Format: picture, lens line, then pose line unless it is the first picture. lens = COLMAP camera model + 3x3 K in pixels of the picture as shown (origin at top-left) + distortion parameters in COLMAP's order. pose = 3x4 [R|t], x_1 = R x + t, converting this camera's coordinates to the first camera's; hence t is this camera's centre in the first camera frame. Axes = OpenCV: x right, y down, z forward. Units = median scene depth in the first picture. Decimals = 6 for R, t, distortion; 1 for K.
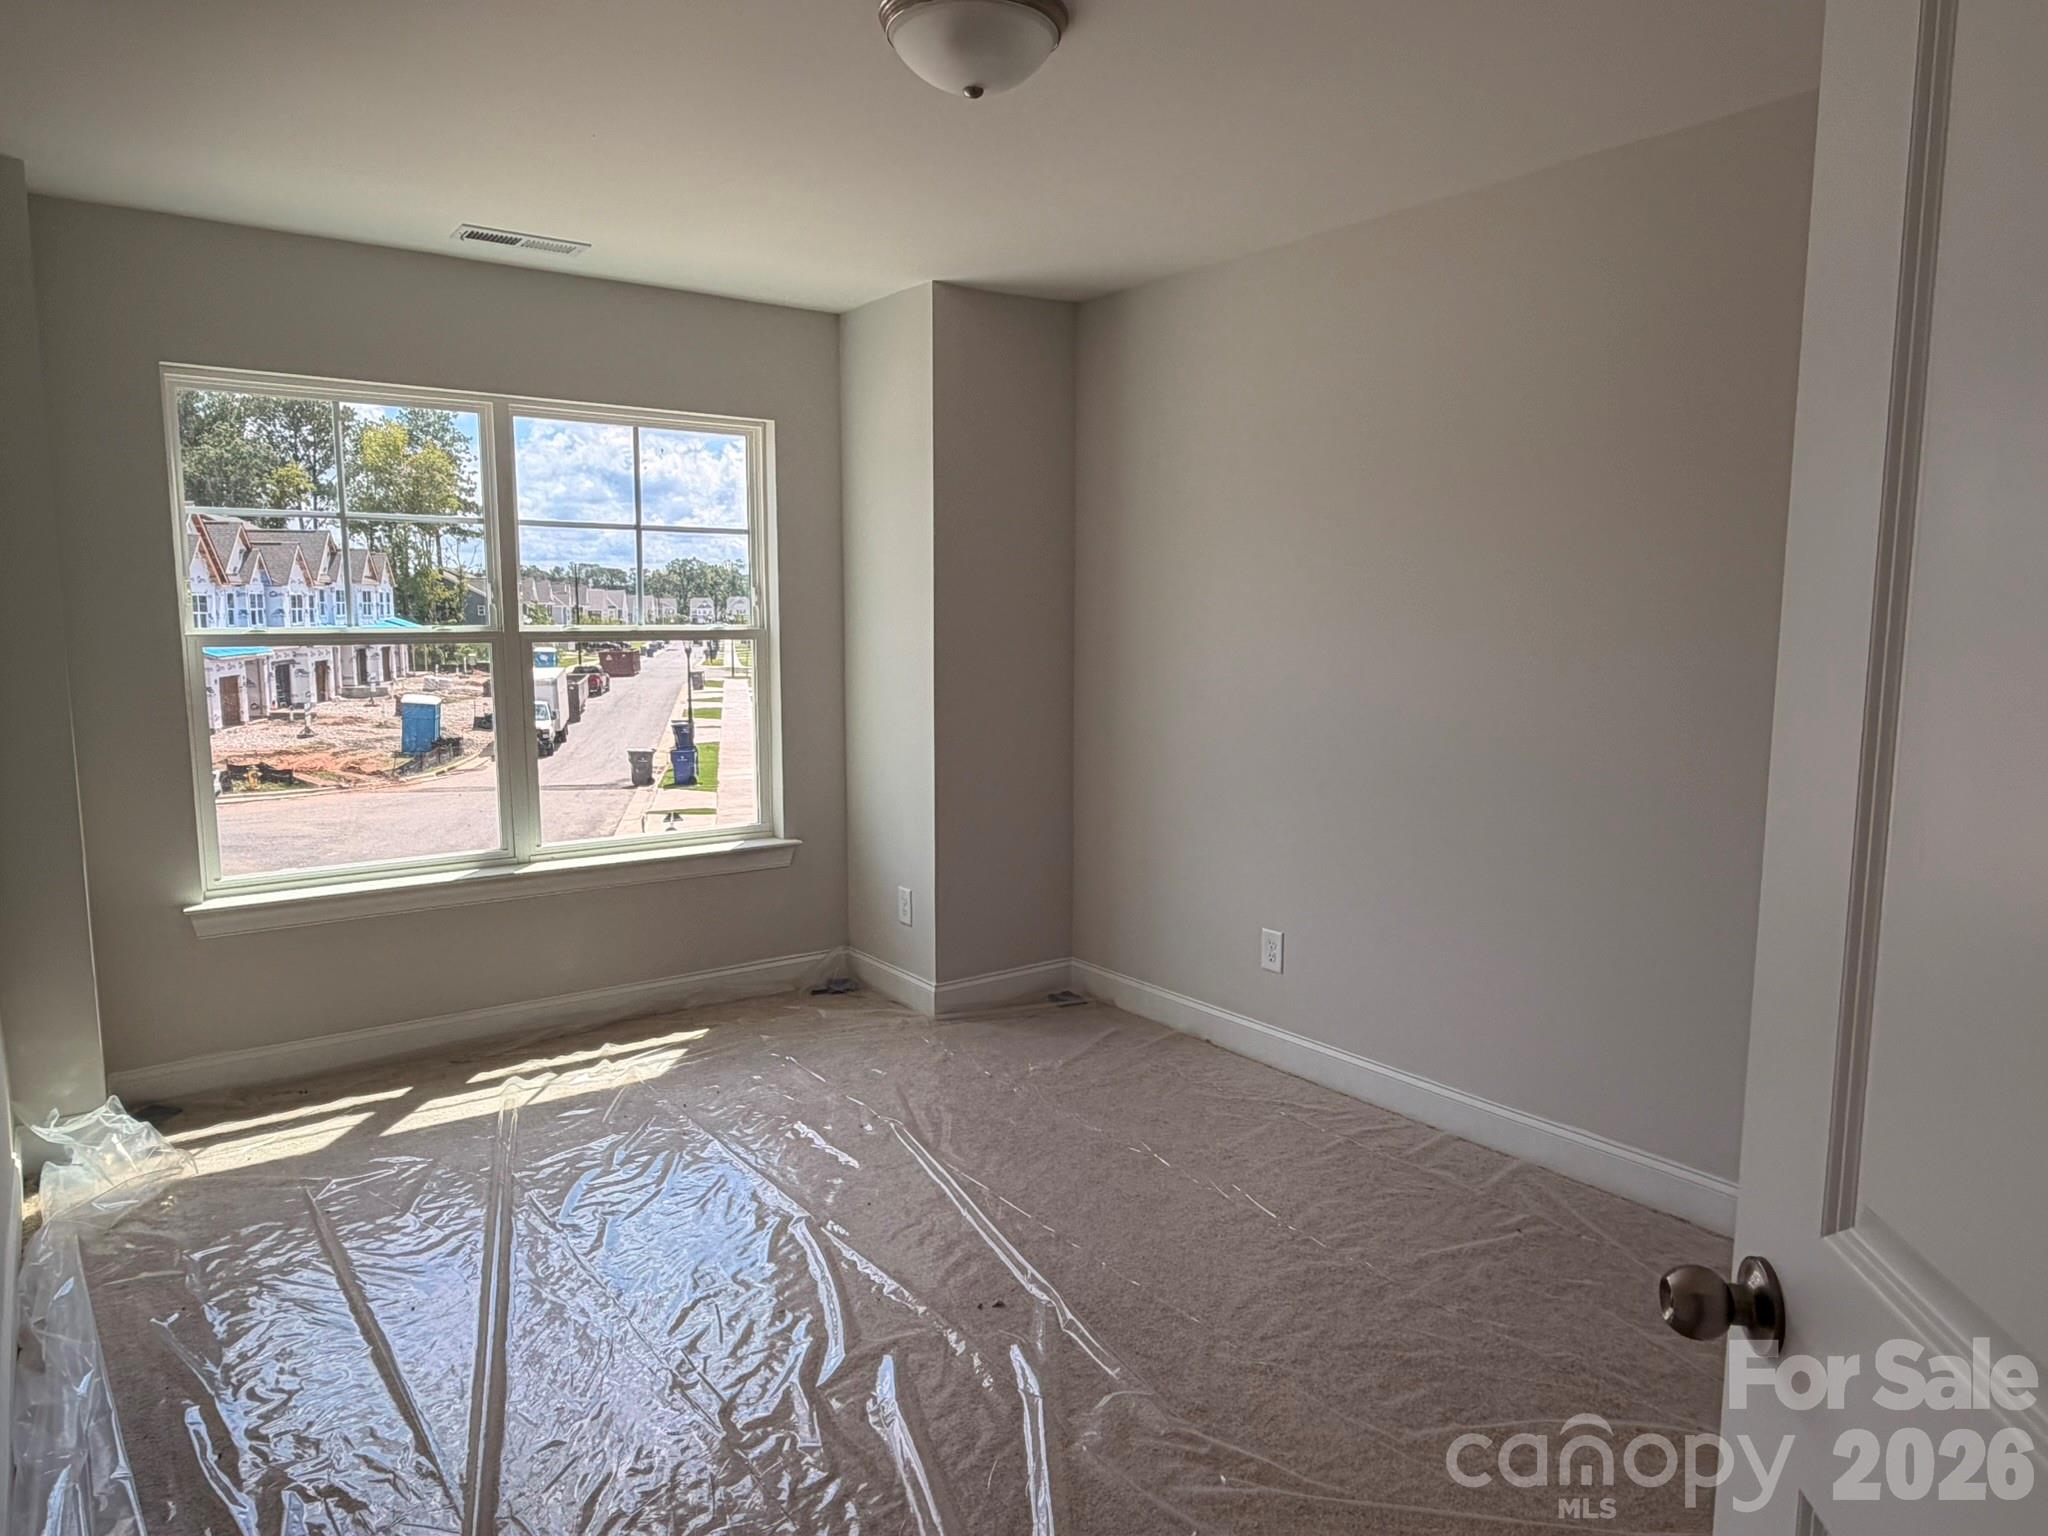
lens RADIAL K [[1323.9, 0, 1021.0], [0, 1323.9, 771.7], [0, 0, 1]] dist [0.007521, 0.002692]
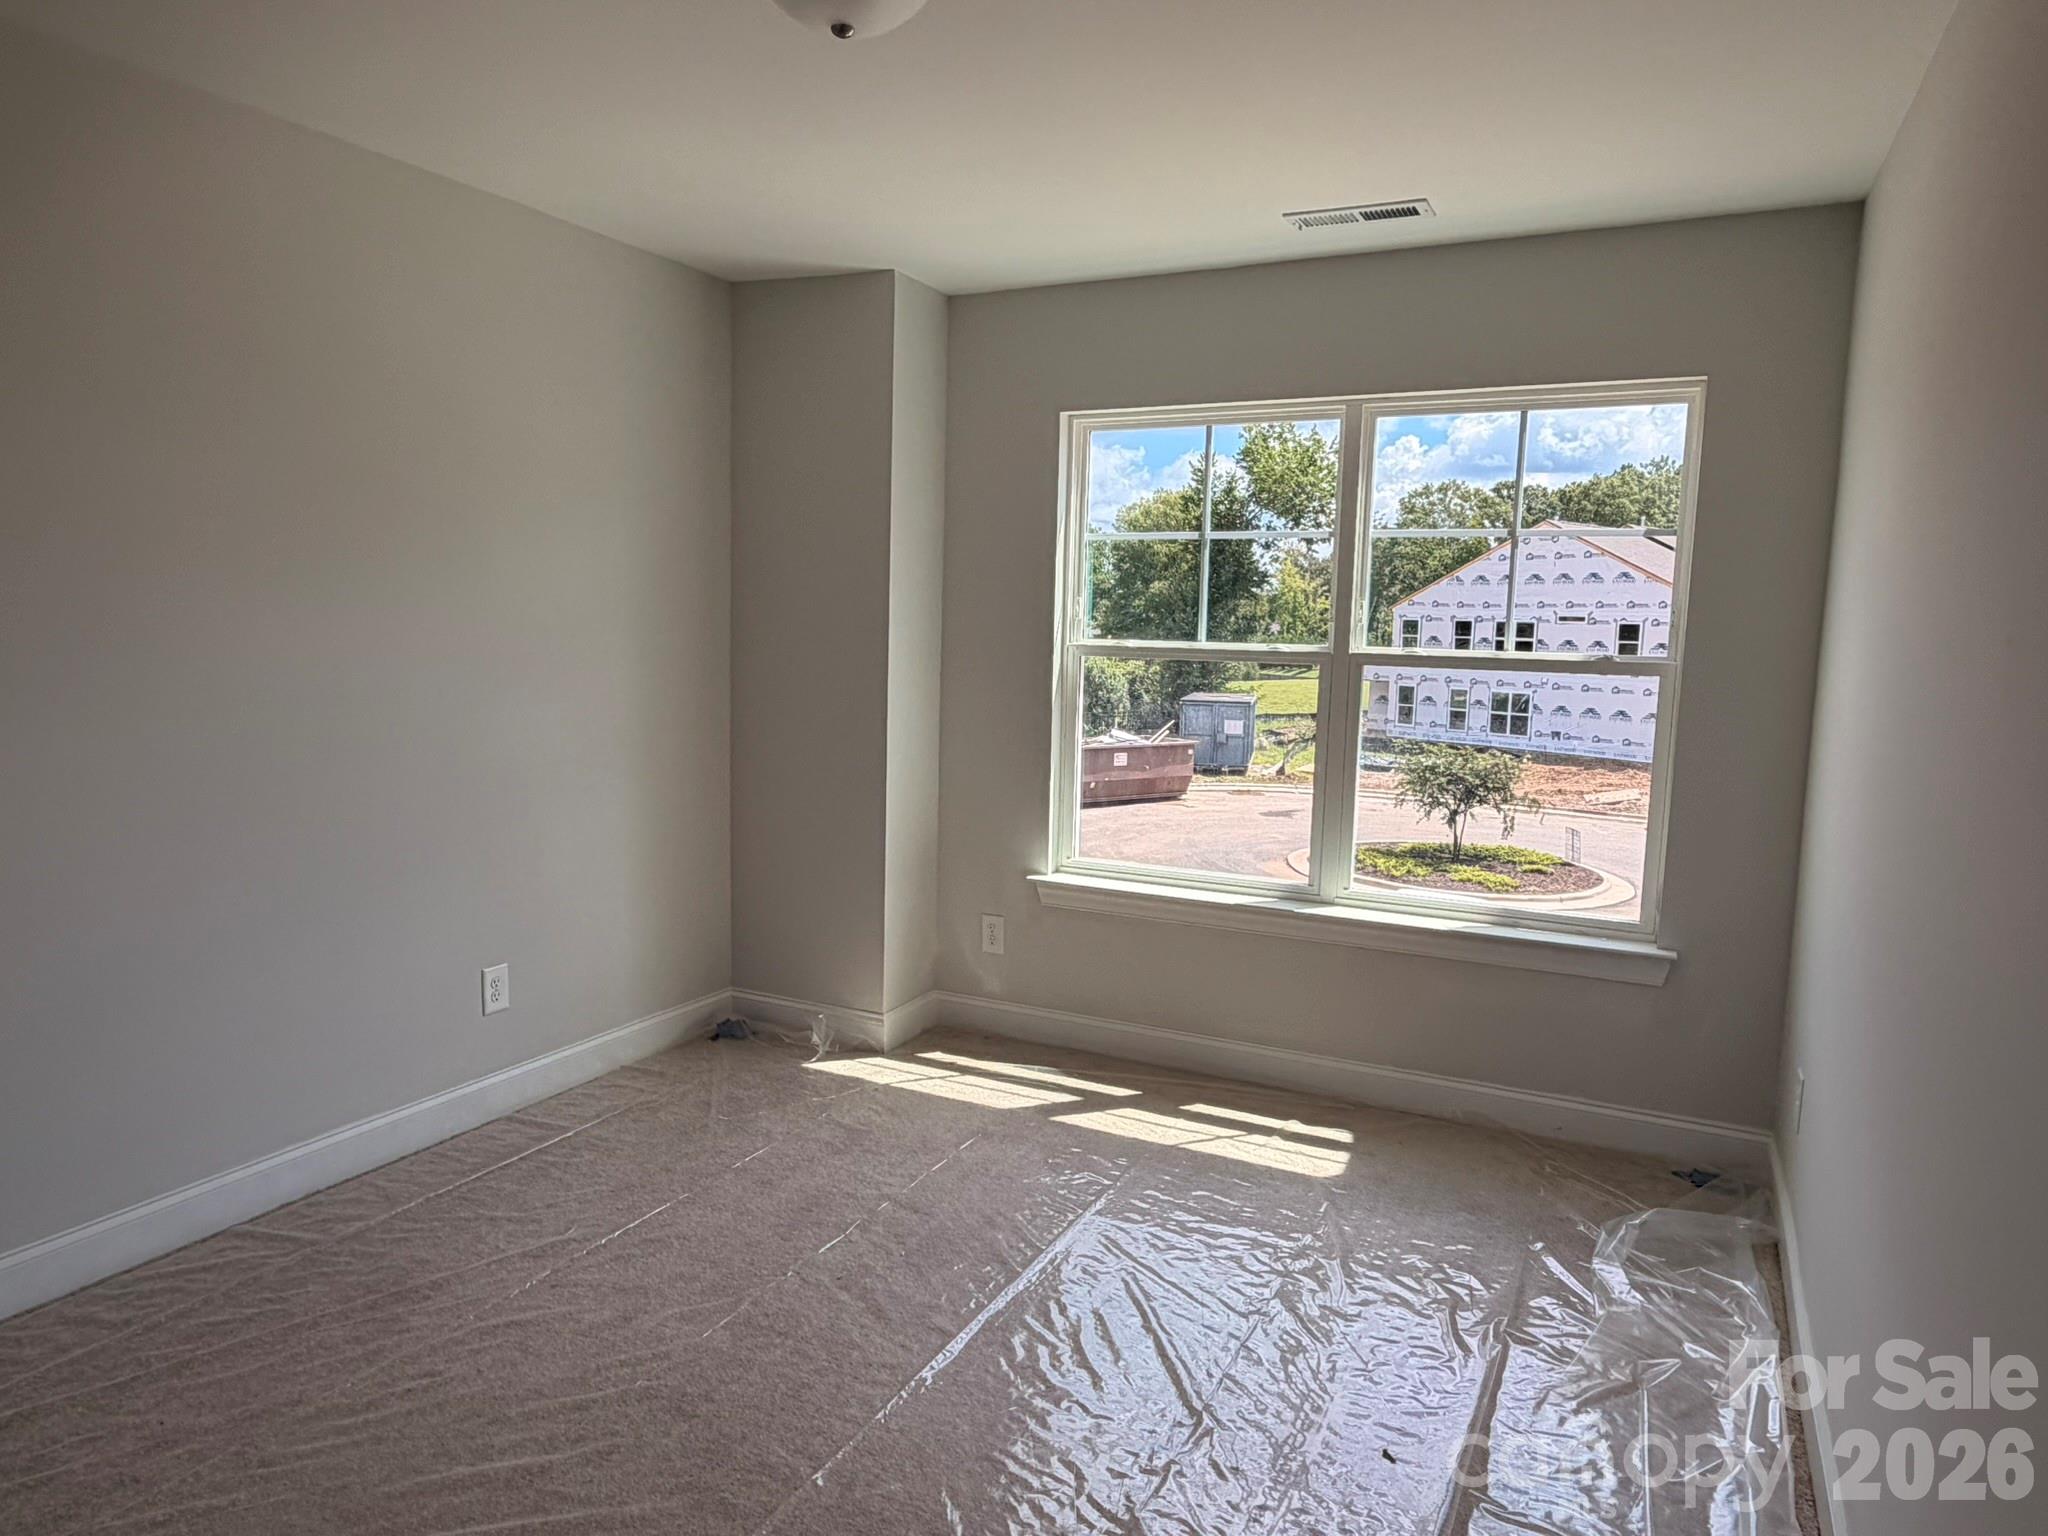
lens RADIAL K [[1323.9, 0, 1019.9], [0, 1323.9, 763.6], [0, 0, 1]] dist [0.007521, 0.002692]
pose [[0.437814, 0.095907, -0.893935, 0.367890], [-0.134874, 0.990048, 0.040163, -0.037675], [0.888891, 0.102985, 0.446393, 0.423701]]
